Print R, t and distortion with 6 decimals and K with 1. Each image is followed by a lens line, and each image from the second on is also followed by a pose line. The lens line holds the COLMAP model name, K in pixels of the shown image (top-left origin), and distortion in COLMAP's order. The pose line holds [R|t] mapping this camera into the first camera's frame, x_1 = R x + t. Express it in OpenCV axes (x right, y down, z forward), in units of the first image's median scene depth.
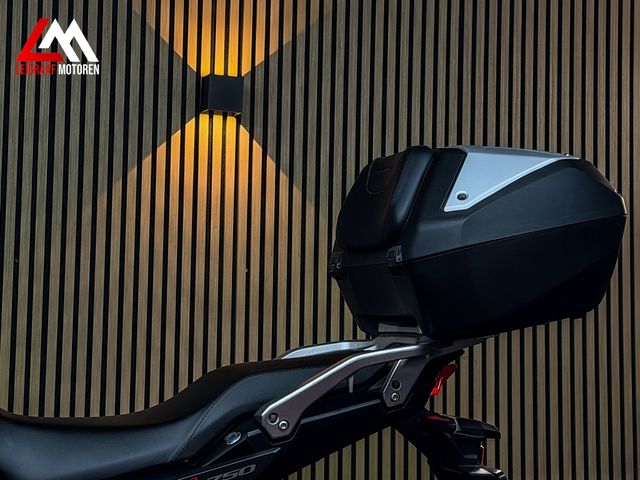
lens RADIAL K [[1406.9, 0, 323.5], [0, 1406.9, 243.1], [0, 0, 1]] dist [0.102056, 0.000000]
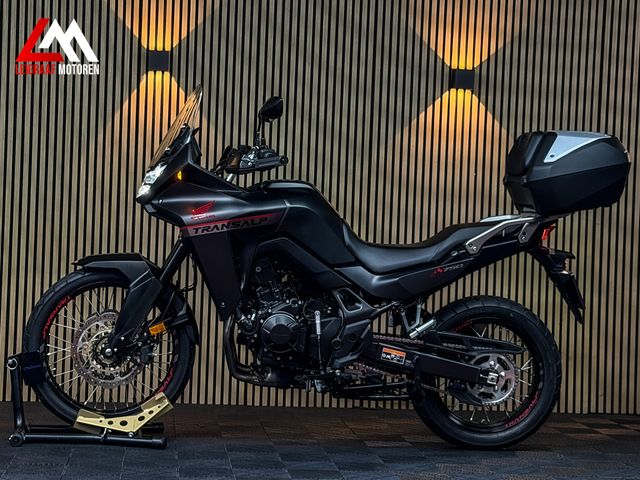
lens RADIAL K [[1406.9, 0, 322.8], [0, 1406.9, 230.0], [0, 0, 1]] dist [0.102056, 0.000000]
pose [[0.980760, 0.023350, -0.193814, 0.111774], [-0.006355, 0.996114, 0.087846, -0.070321], [0.195112, -0.084924, 0.977097, -0.867234]]
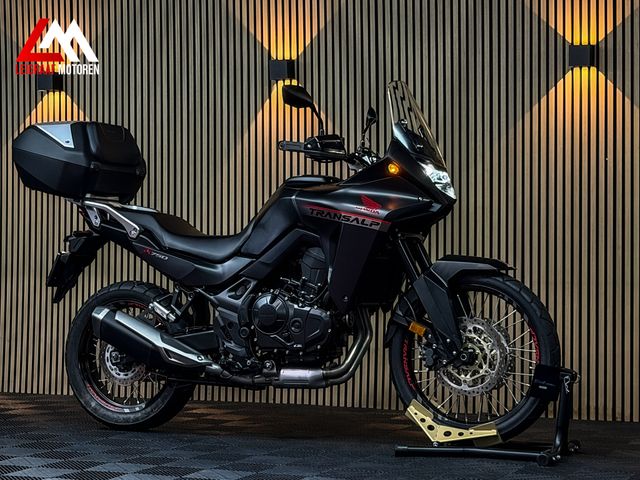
lens RADIAL K [[1422.7, 0, 325.1], [0, 1422.7, 238.2], [0, 0, 1]] dist [0.121272, 0.000000]
pose [[0.750060, -0.017227, -0.661145, 0.834138], [0.070682, 0.996023, 0.054234, -0.002767], [0.657582, -0.087410, 0.748295, -0.503907]]
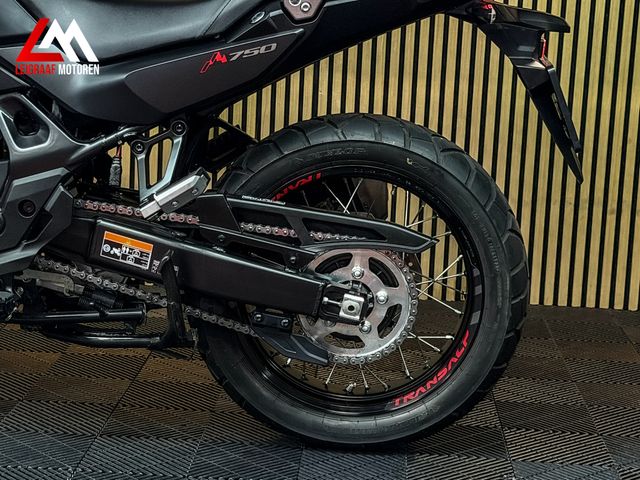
lens RADIAL K [[1406.9, 0, 322.5], [0, 1406.9, 237.3], [0, 0, 1]] dist [0.102056, 0.000000]
pose [[0.938503, 0.091439, -0.332943, 0.203919], [0.000101, 0.964222, 0.265096, 0.011214], [0.345271, -0.248827, 0.904916, 0.019699]]
